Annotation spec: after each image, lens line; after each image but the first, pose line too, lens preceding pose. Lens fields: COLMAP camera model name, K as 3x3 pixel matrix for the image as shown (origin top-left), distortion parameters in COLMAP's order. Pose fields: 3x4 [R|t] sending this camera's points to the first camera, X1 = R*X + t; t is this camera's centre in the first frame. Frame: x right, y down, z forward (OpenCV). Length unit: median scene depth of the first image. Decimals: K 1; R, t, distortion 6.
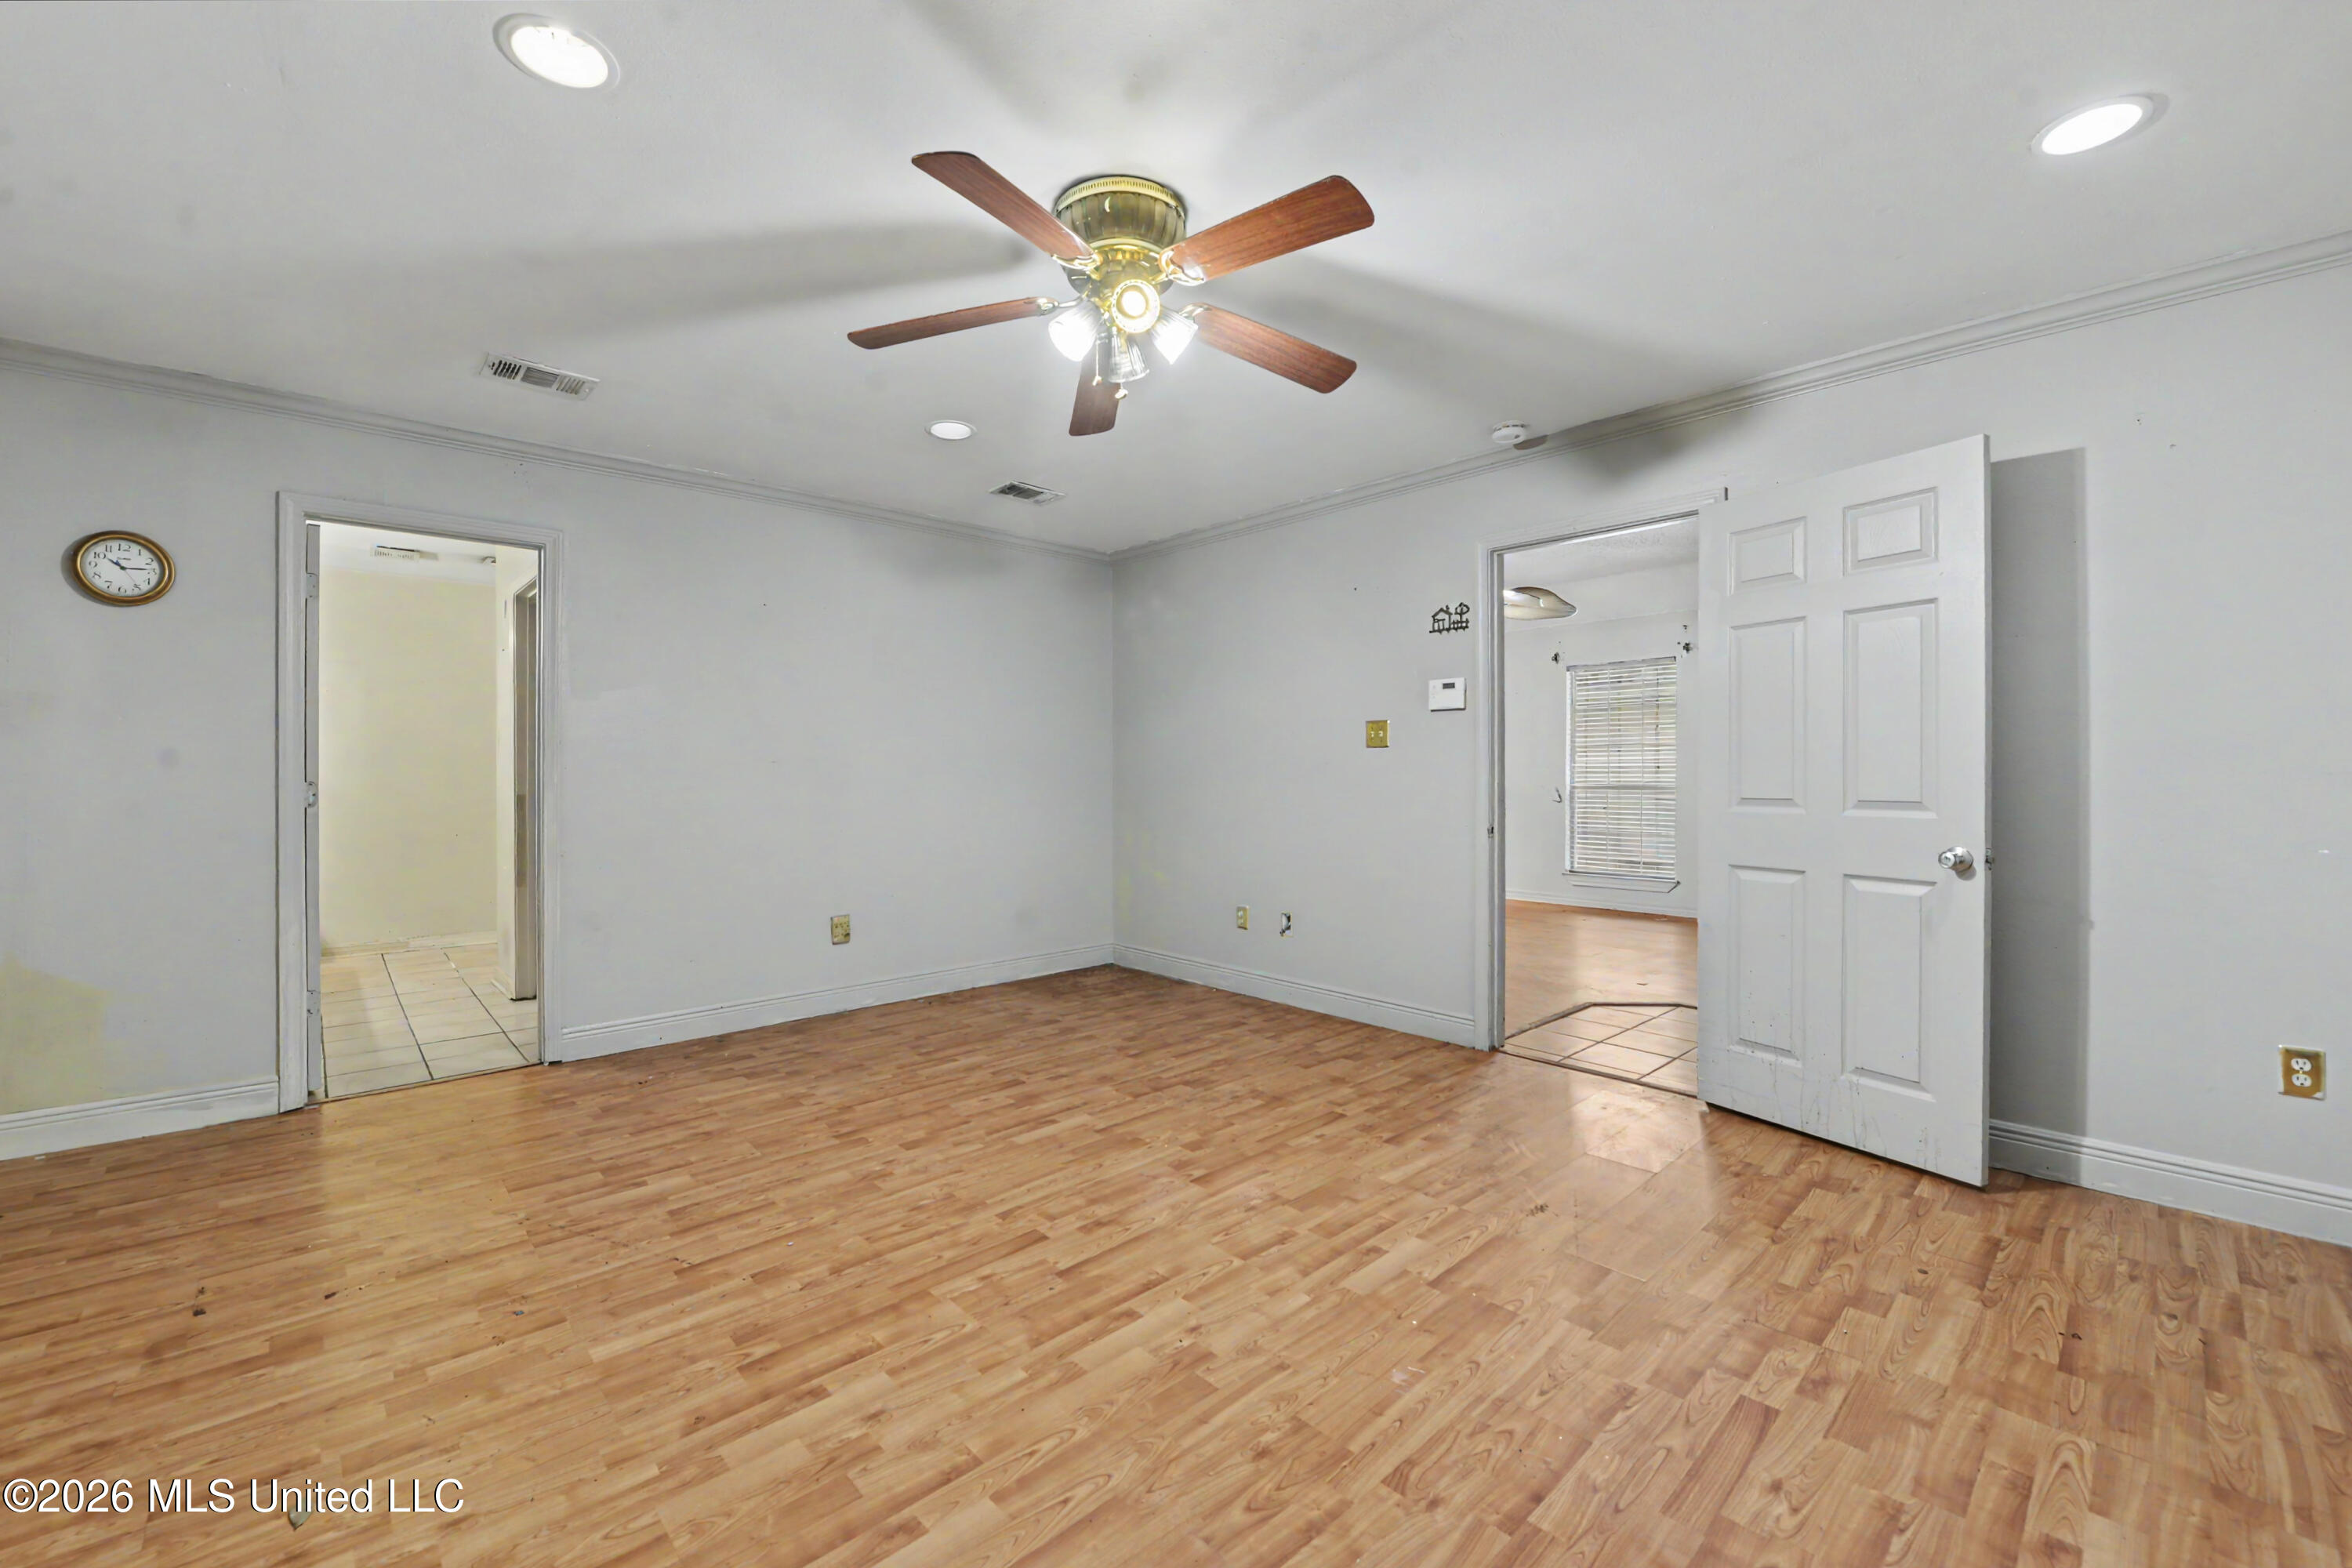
lens RADIAL K [[942.2, 0, 1177.1], [0, 942.2, 780.3], [0, 0, 1]] dist [0.000330, 0.000087]
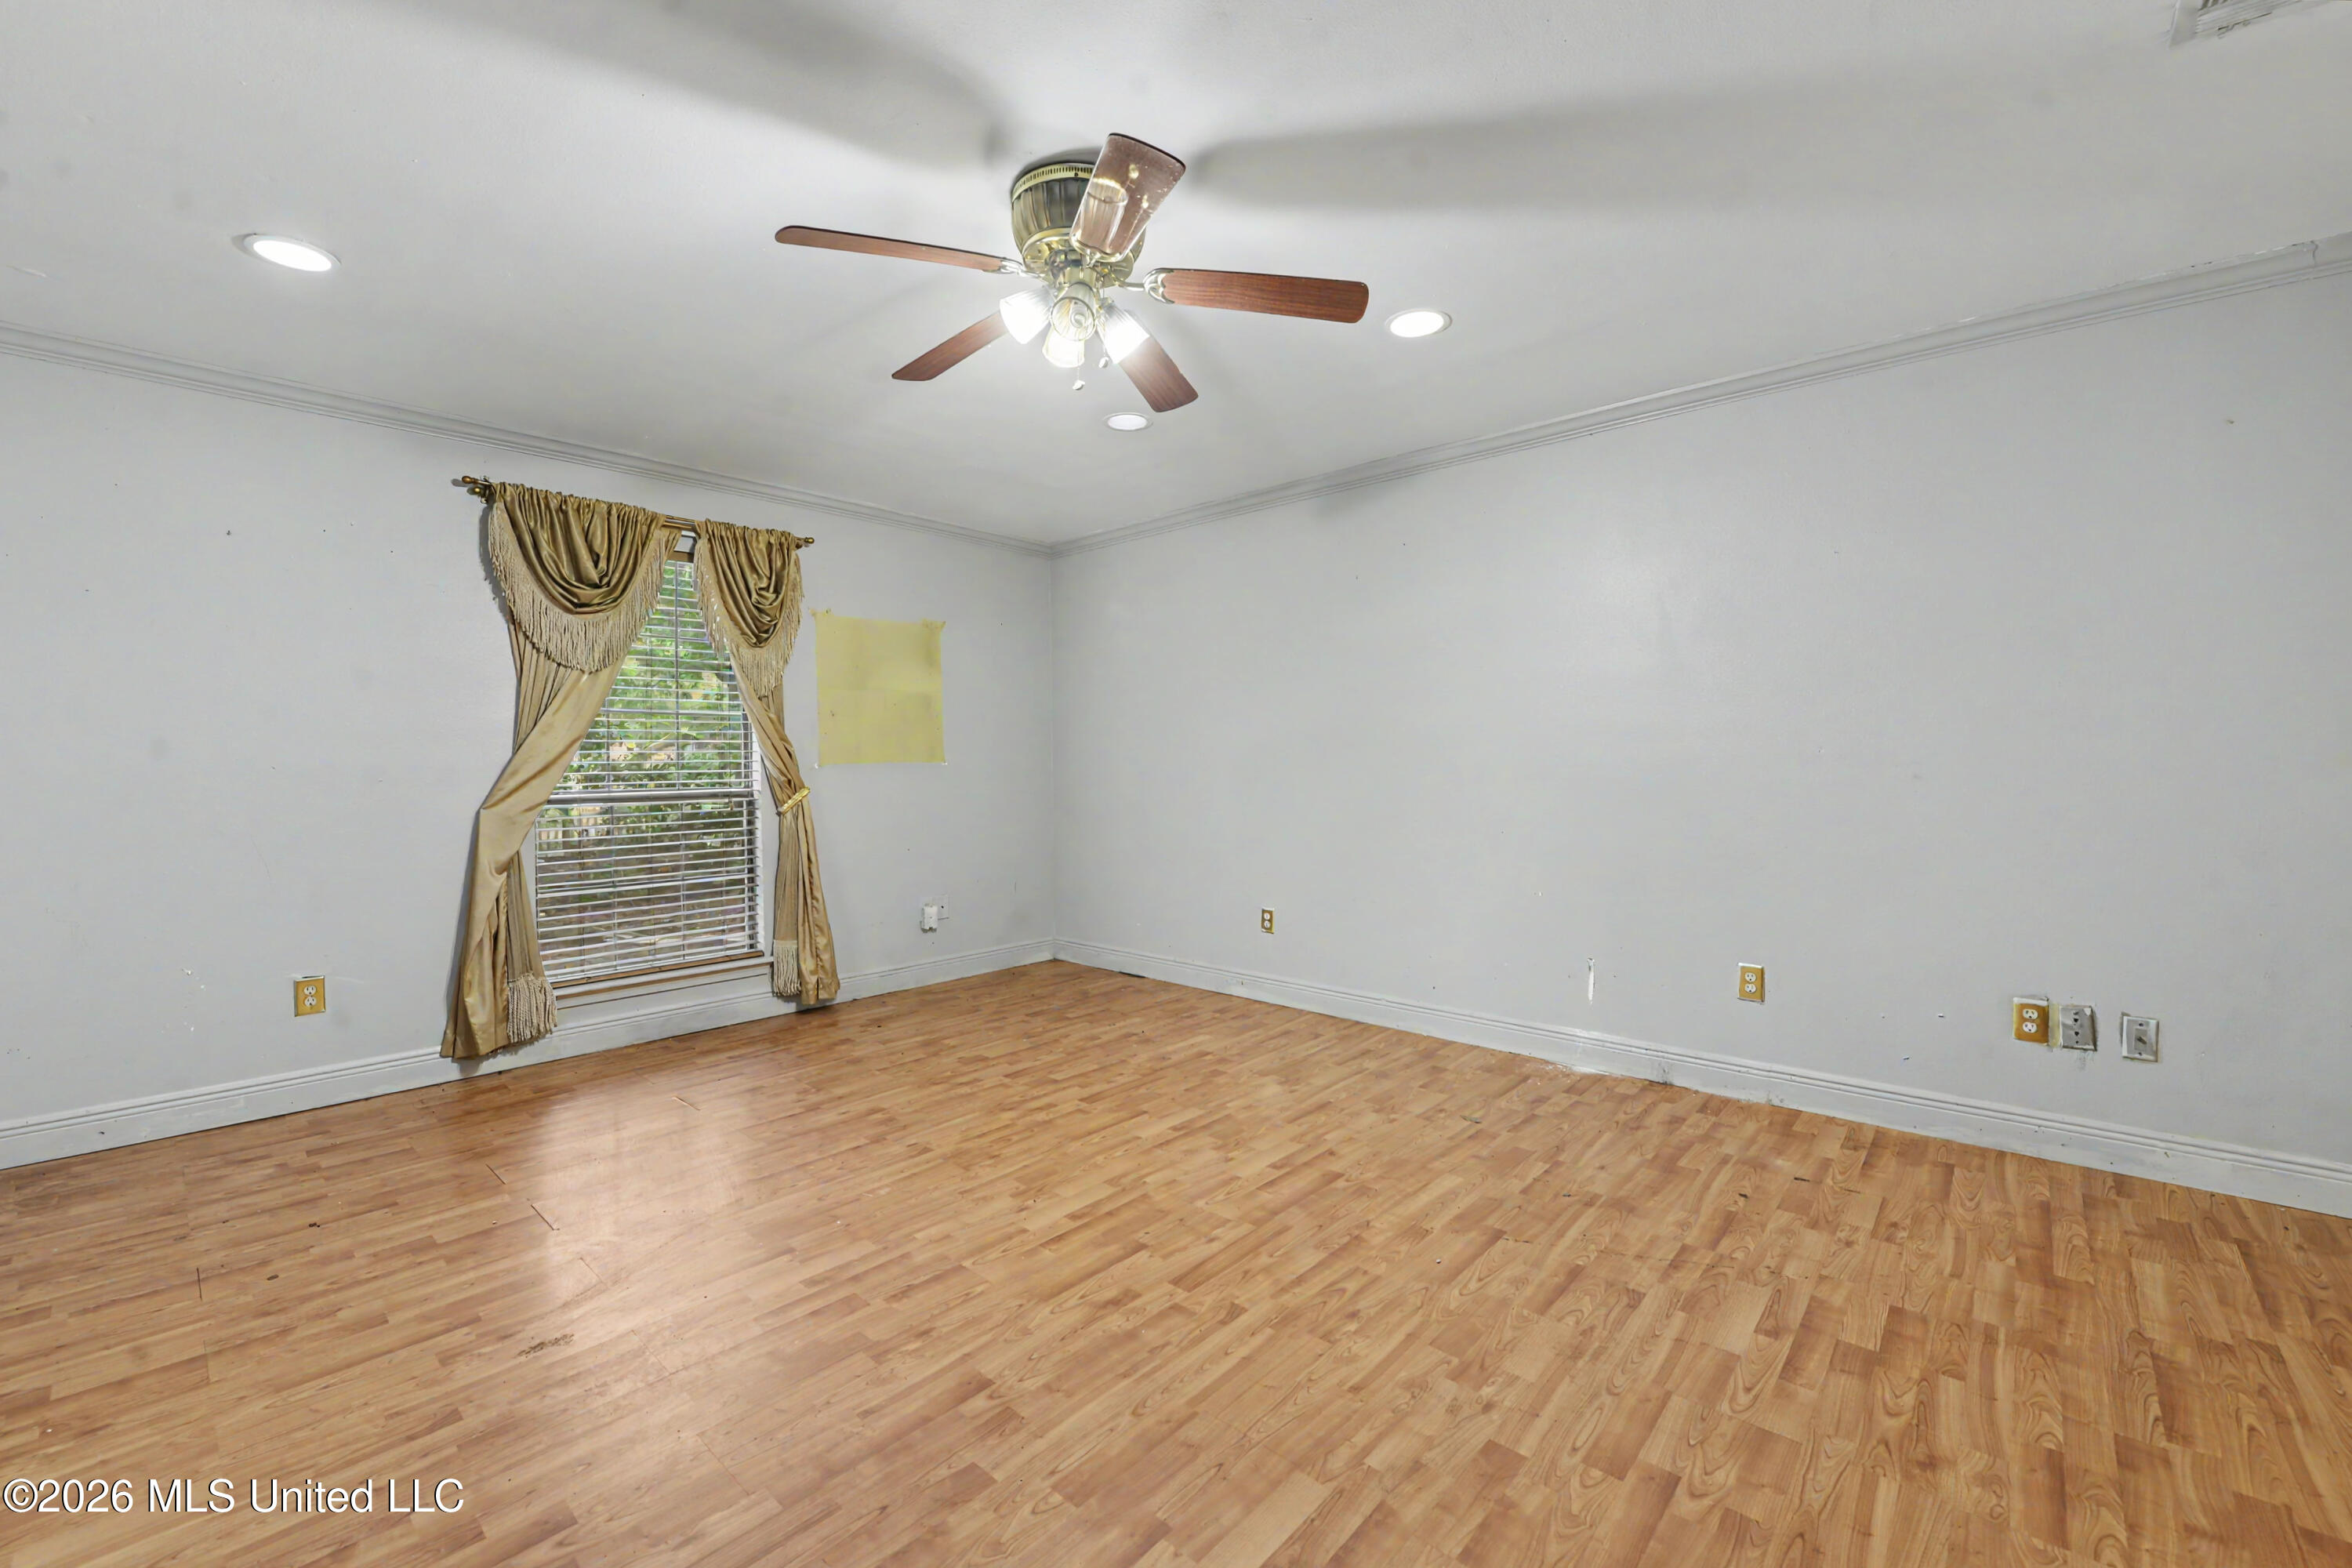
lens RADIAL K [[942.2, 0, 1174.3], [0, 942.2, 789.8], [0, 0, 1]] dist [0.000330, 0.000087]
pose [[-0.996456, 0.011235, -0.083360, -0.074927], [0.008579, 0.999446, 0.032143, -0.015237], [0.083675, 0.031314, -0.996001, 1.987830]]
